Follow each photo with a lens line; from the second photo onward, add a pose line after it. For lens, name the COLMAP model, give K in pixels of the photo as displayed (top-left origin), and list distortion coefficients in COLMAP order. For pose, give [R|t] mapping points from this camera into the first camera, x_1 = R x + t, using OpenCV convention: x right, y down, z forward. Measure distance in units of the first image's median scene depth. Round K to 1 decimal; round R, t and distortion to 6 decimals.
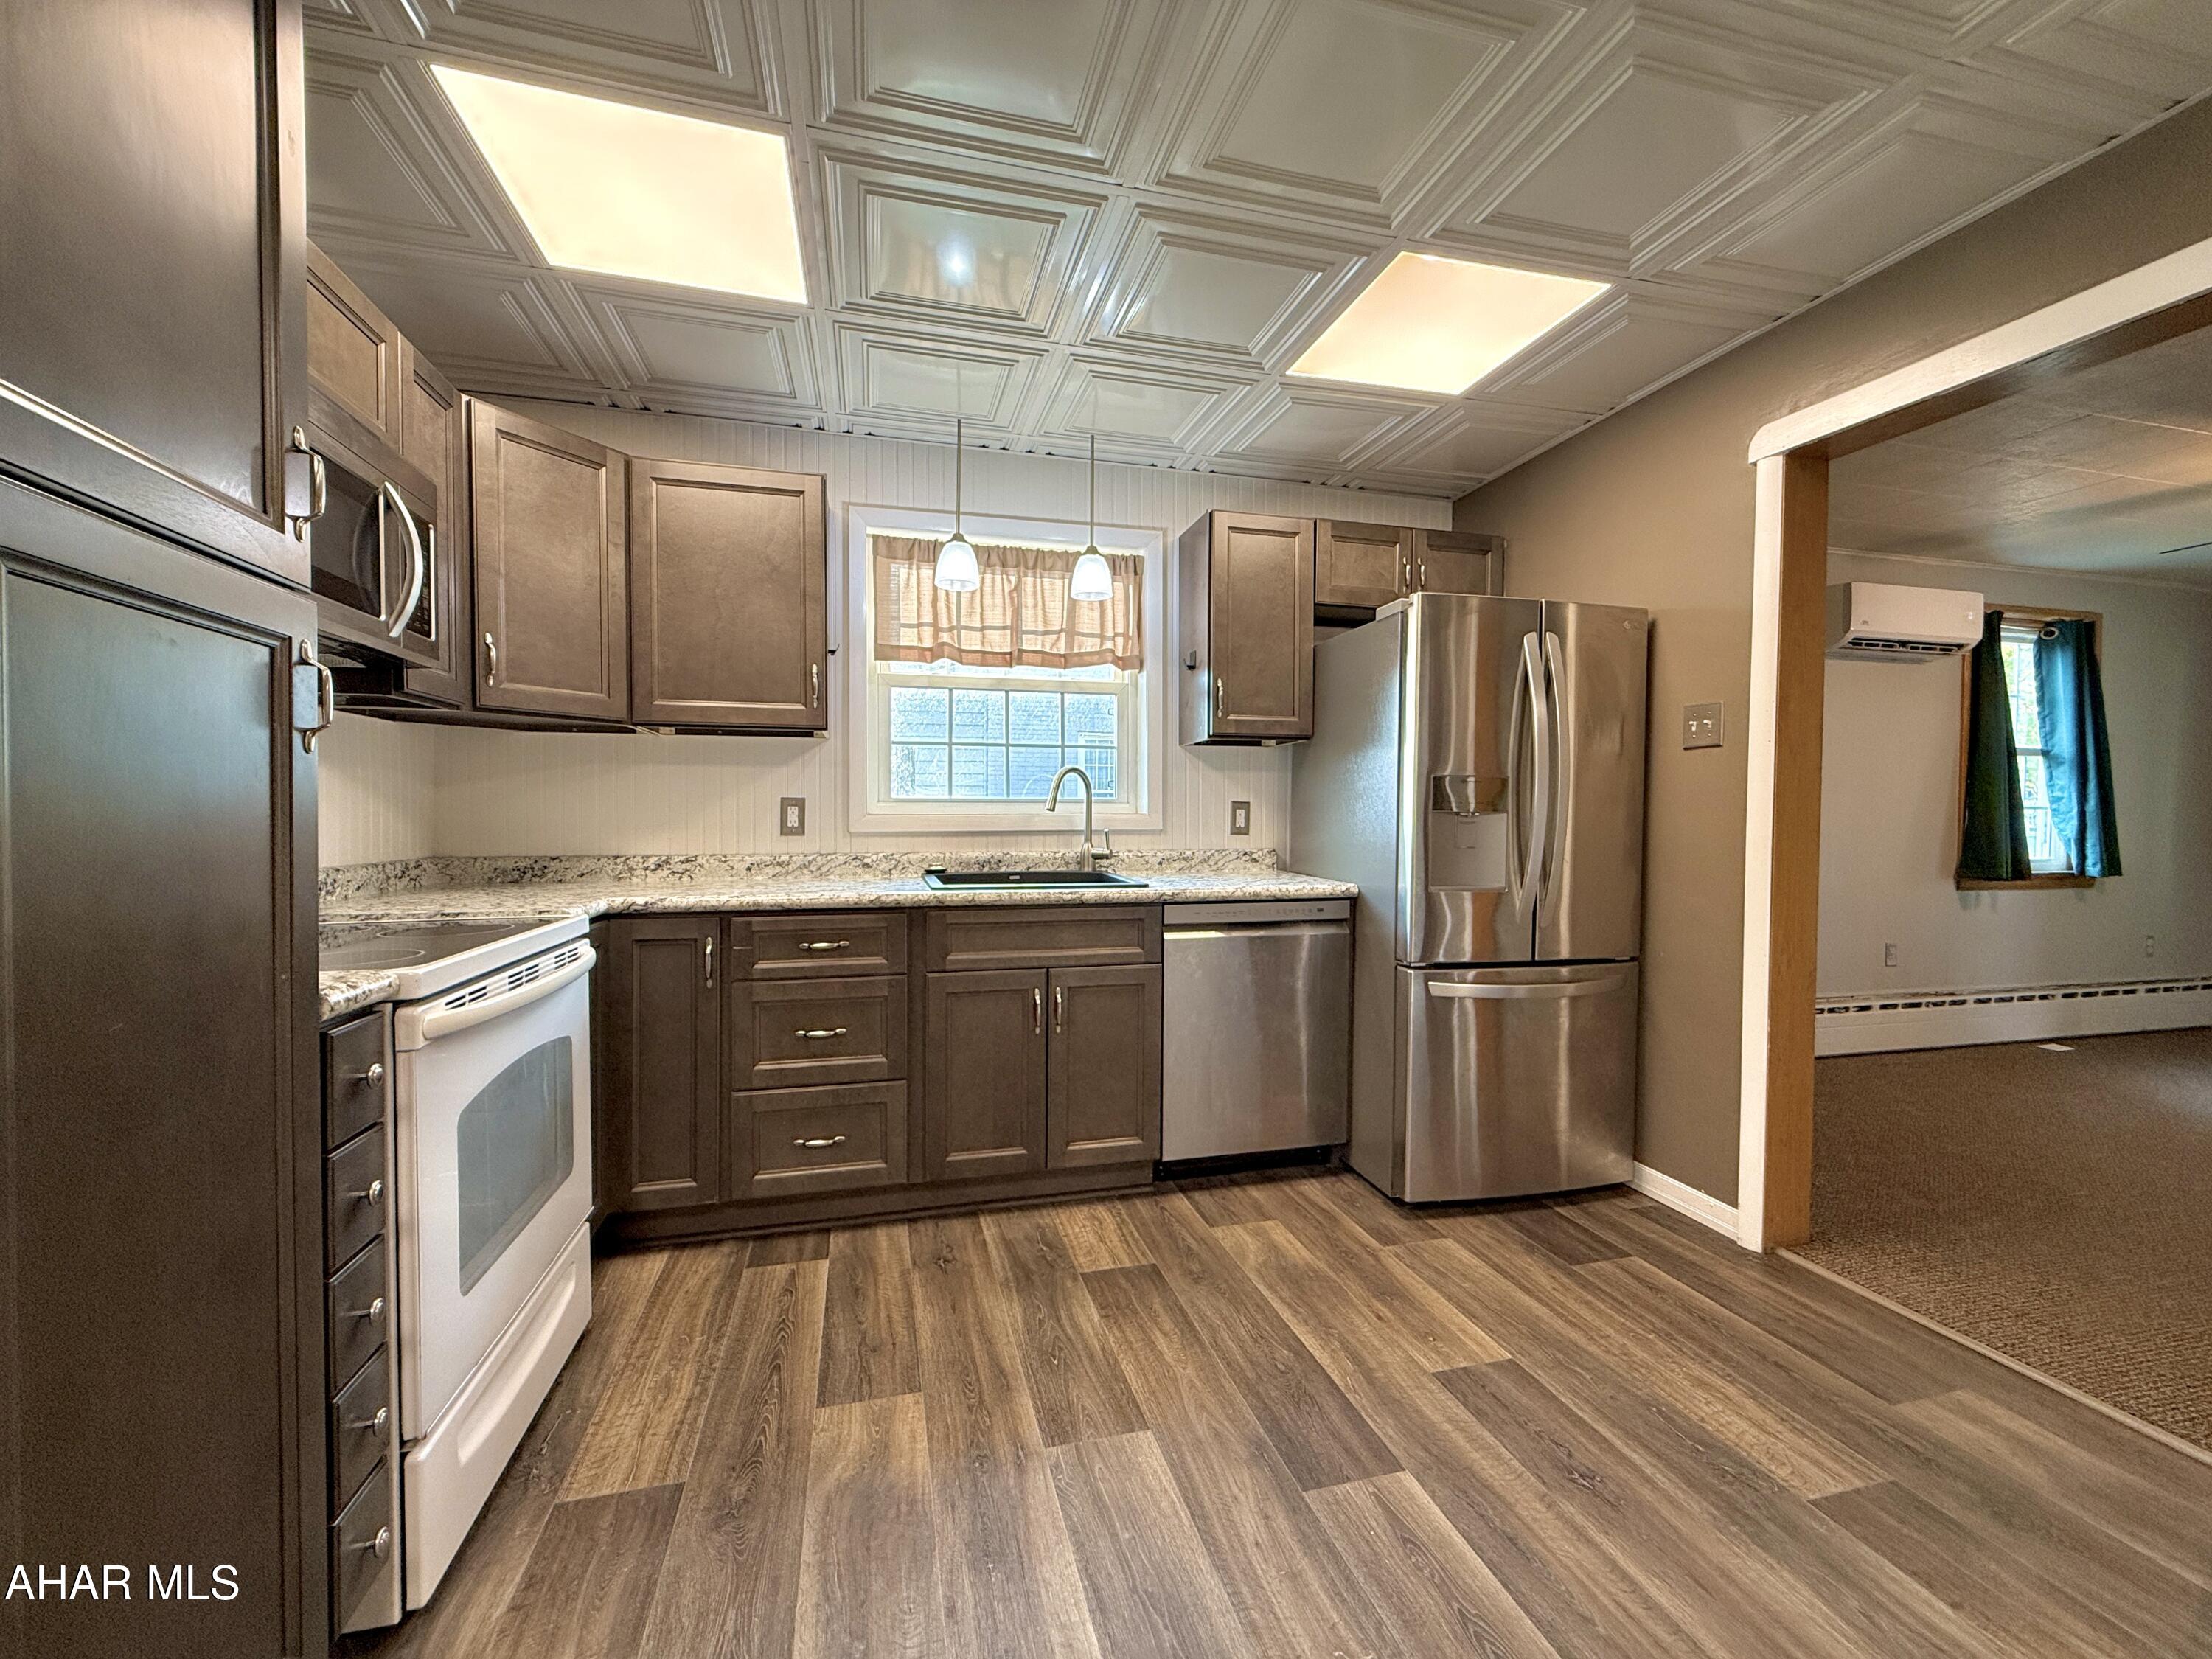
lens RADIAL K [[893.4, 0, 1122.0], [0, 893.4, 831.4], [0, 0, 1]] dist [0.004287, 0.000899]
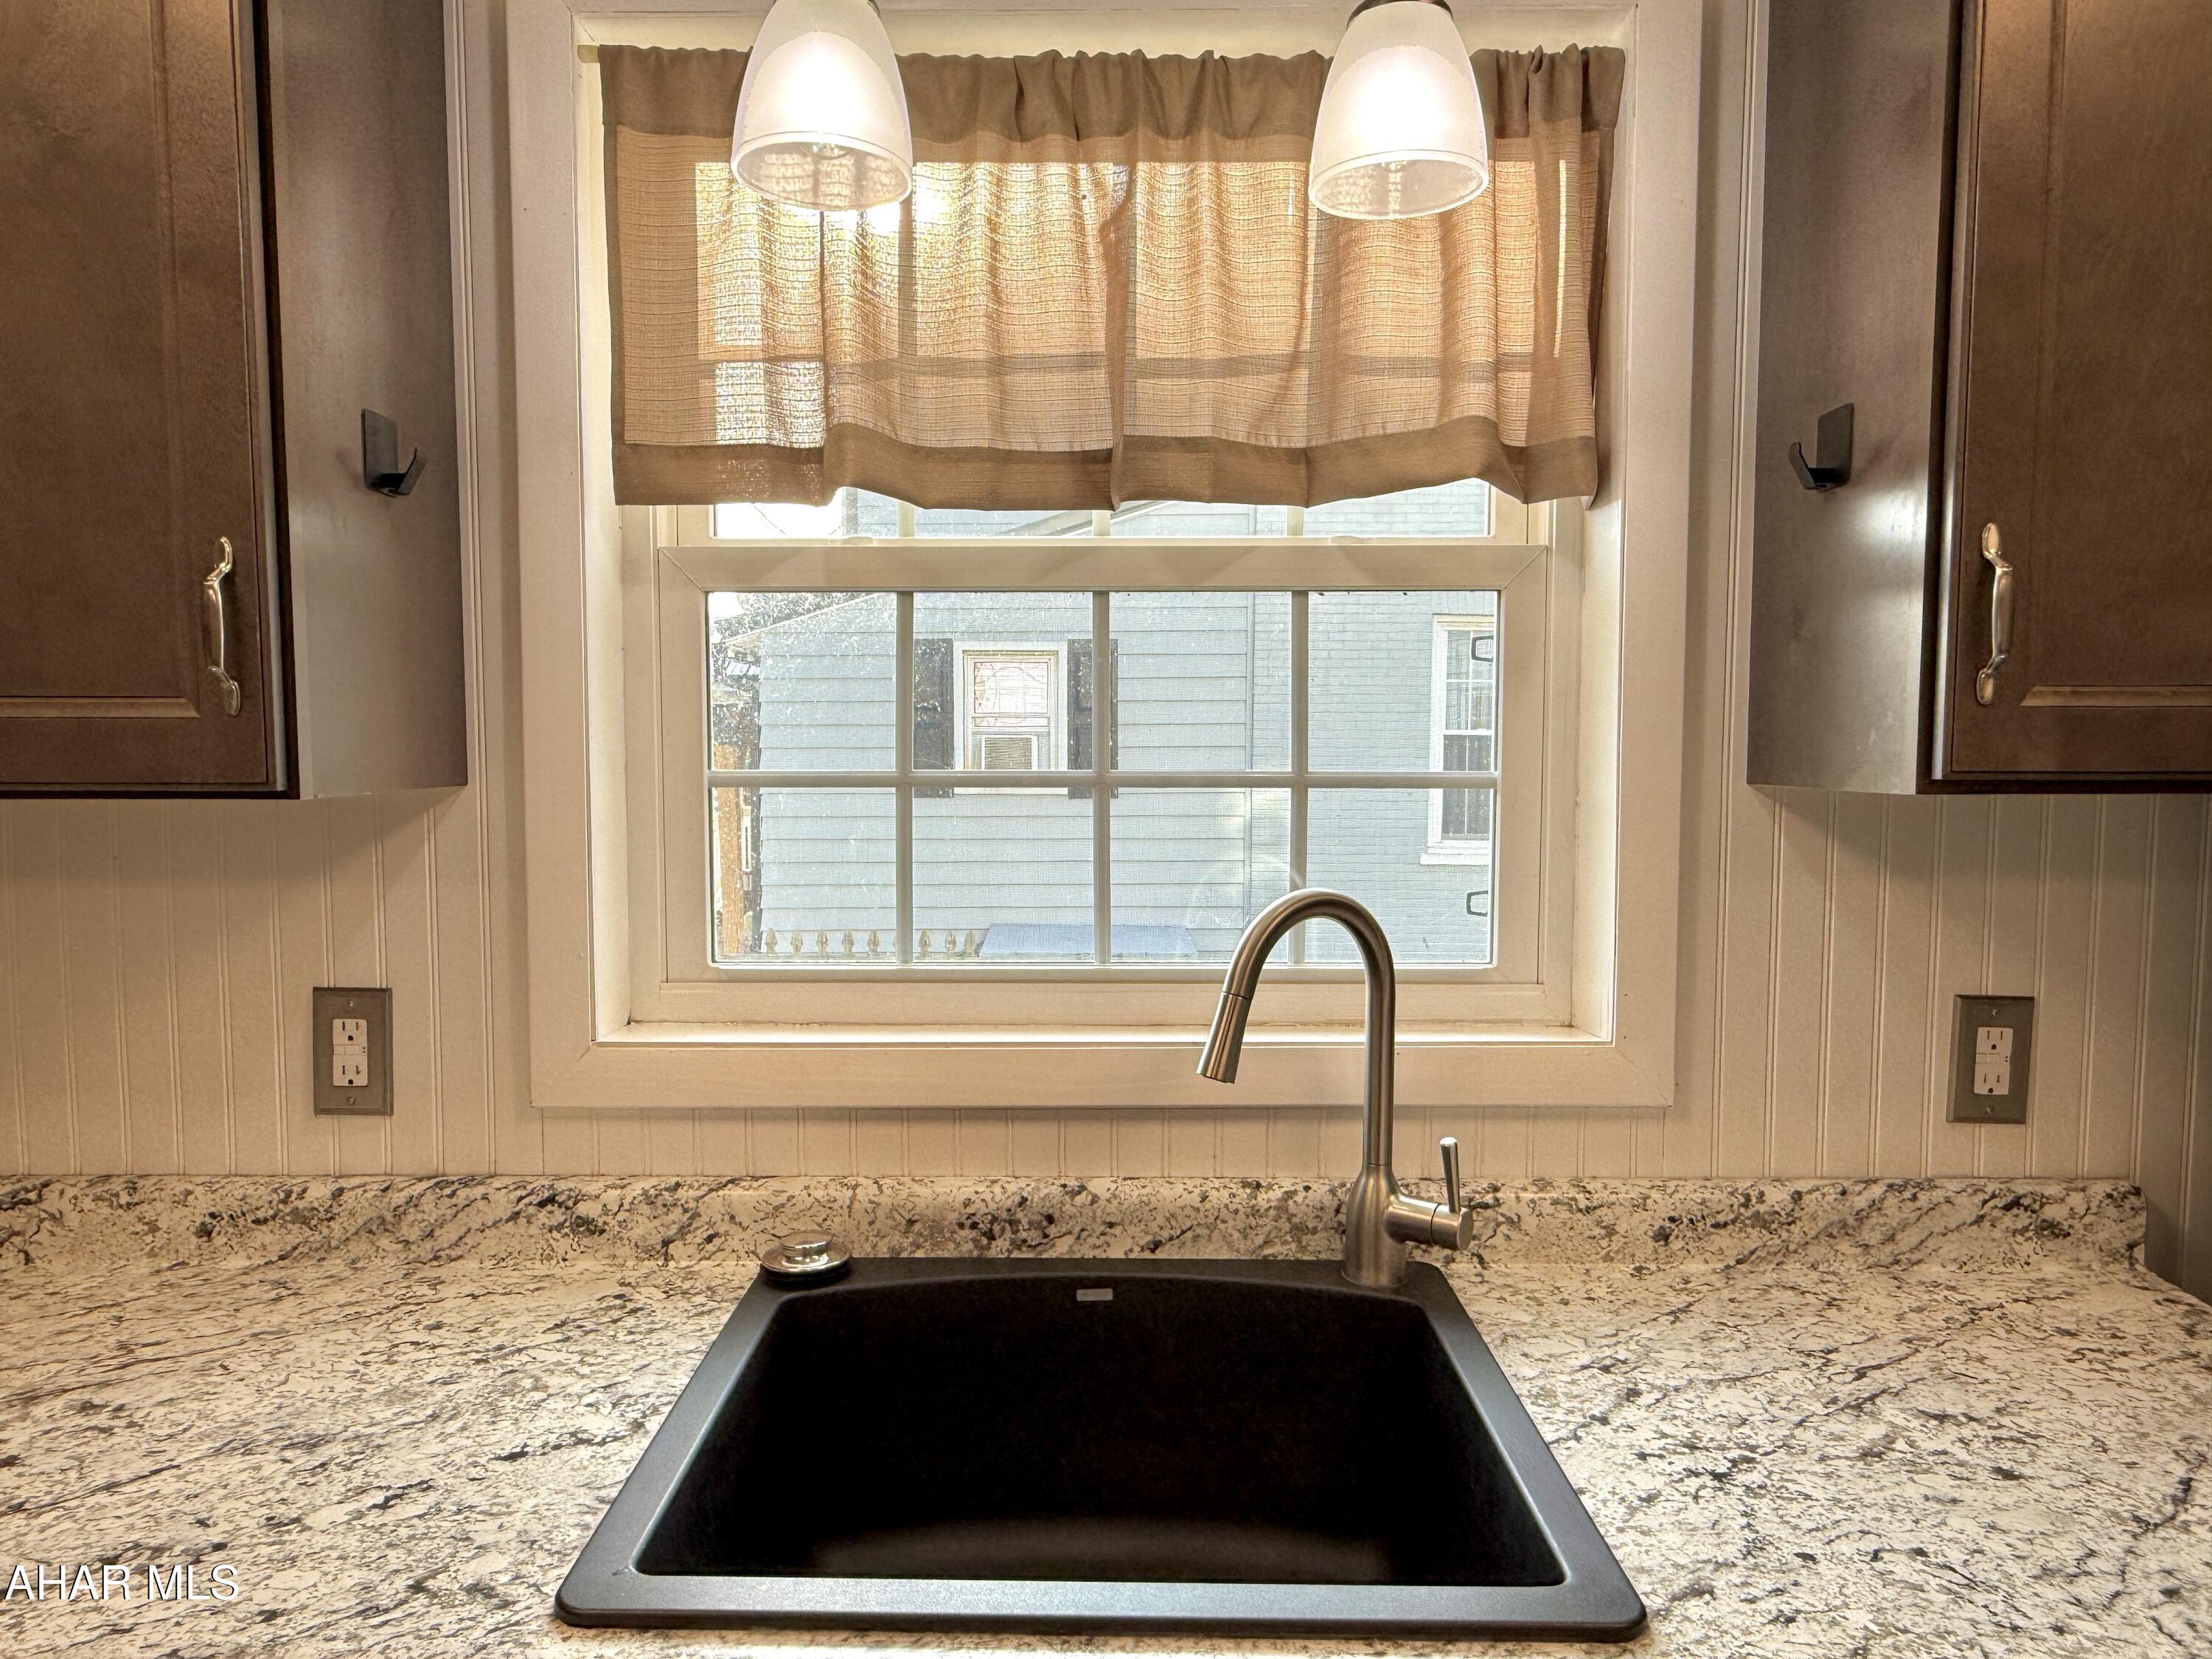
lens RADIAL K [[1422.9, 0, 1096.6], [0, 1422.9, 820.4], [0, 0, 1]] dist [0.001439, 0.002473]
pose [[0.962363, 0.017978, -0.271172, -0.005889], [-0.005551, 0.998902, 0.046525, -0.107915], [0.271711, -0.043269, 0.961406, 0.578036]]
